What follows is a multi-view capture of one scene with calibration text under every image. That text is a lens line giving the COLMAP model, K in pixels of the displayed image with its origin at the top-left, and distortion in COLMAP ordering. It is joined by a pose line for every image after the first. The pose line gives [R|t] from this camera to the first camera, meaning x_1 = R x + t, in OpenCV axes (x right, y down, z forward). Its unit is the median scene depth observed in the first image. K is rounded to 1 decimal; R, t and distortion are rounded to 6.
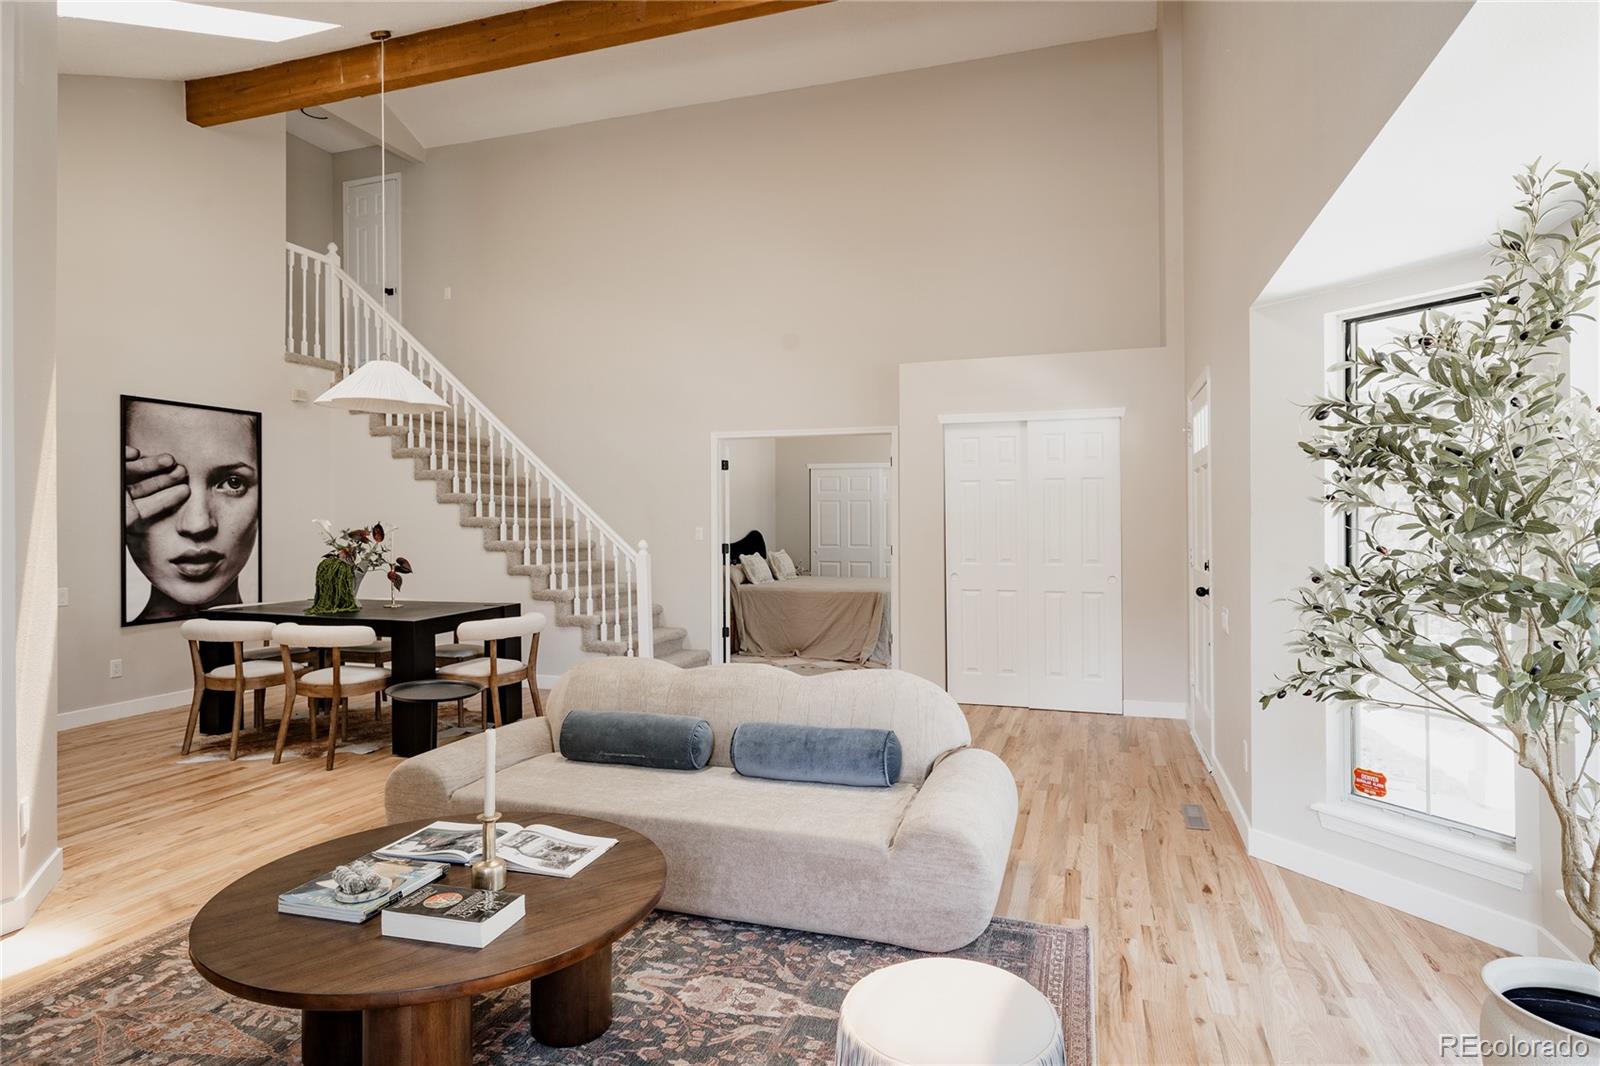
lens RADIAL K [[857.3, 0, 800.4], [0, 857.3, 515.9], [0, 0, 1]] dist [-0.001290, -0.000005]
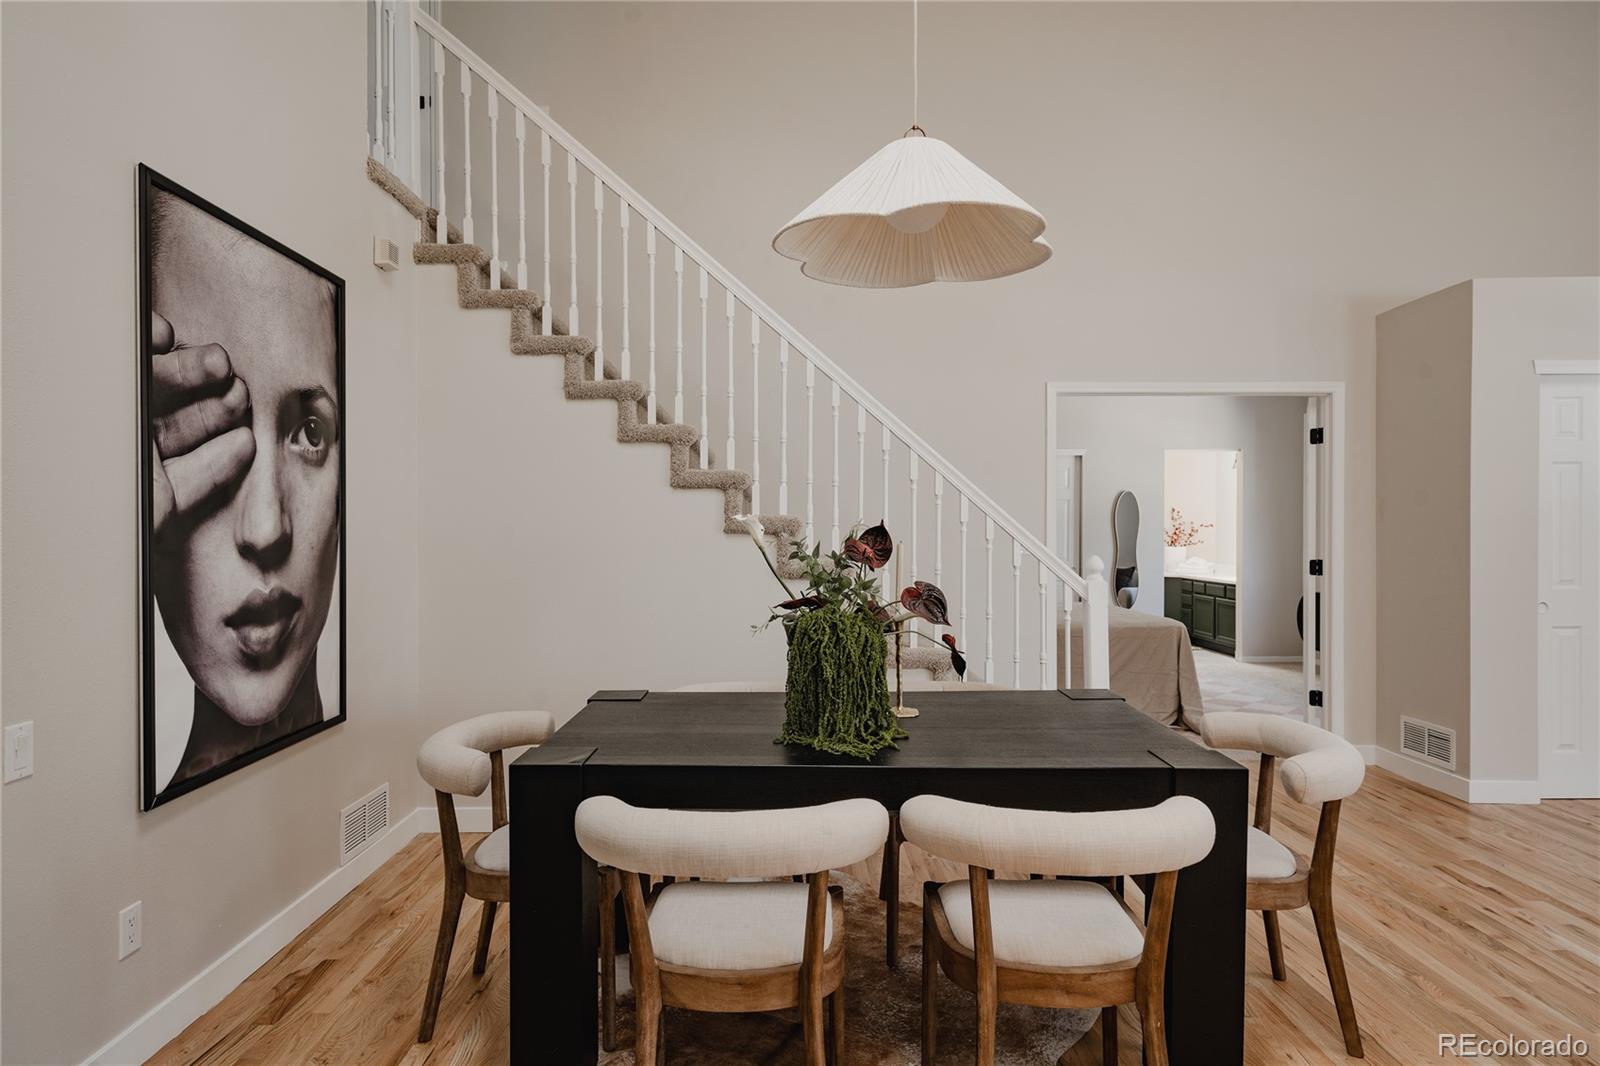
lens RADIAL K [[925.1, 0, 769.2], [0, 925.1, 532.9], [0, 0, 1]] dist [0.003043, 0.000779]
pose [[0.952158, -0.001632, 0.305602, -0.616619], [-0.001086, 0.999961, 0.008723, 0.008291], [-0.305604, -0.008638, 0.952119, 0.512073]]
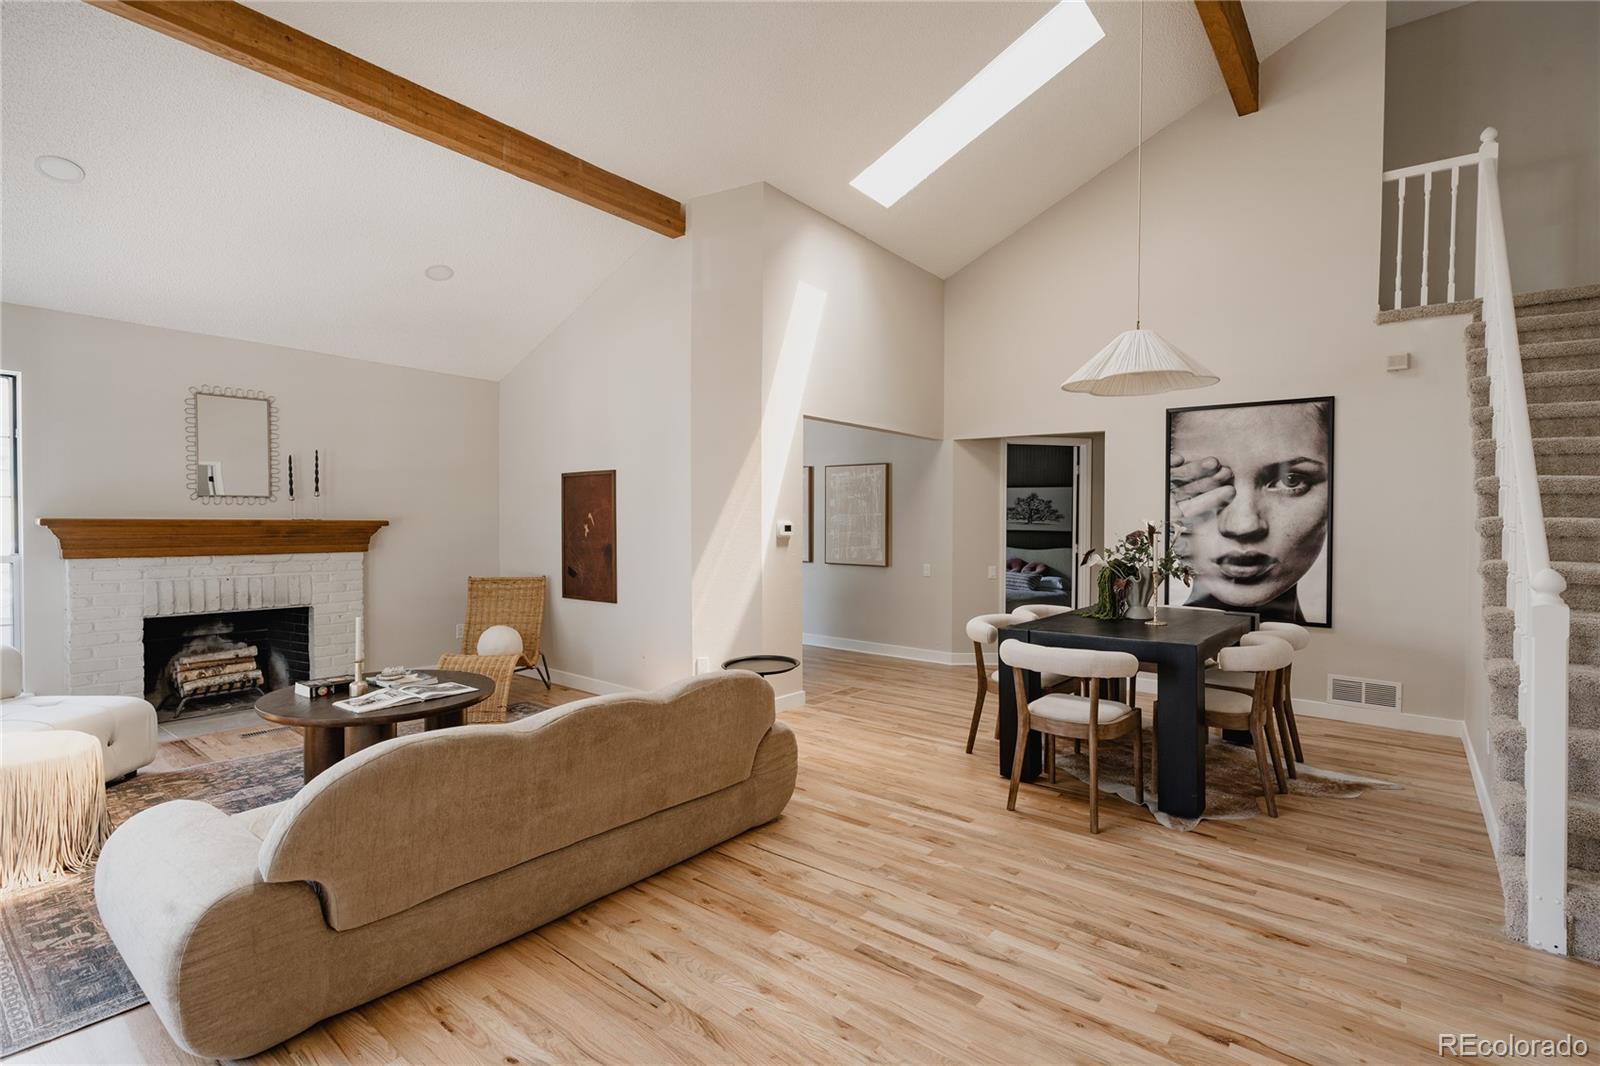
lens RADIAL K [[770.8, 0, 800.0], [0, 770.8, 533.0], [0, 0, 1]] dist [0.001807, 0.000235]
pose [[-0.352906, 0.010424, -0.935601, 0.305546], [-0.007360, 0.999876, 0.013916, 0.009990], [0.935630, 0.011797, -0.352786, 0.845660]]
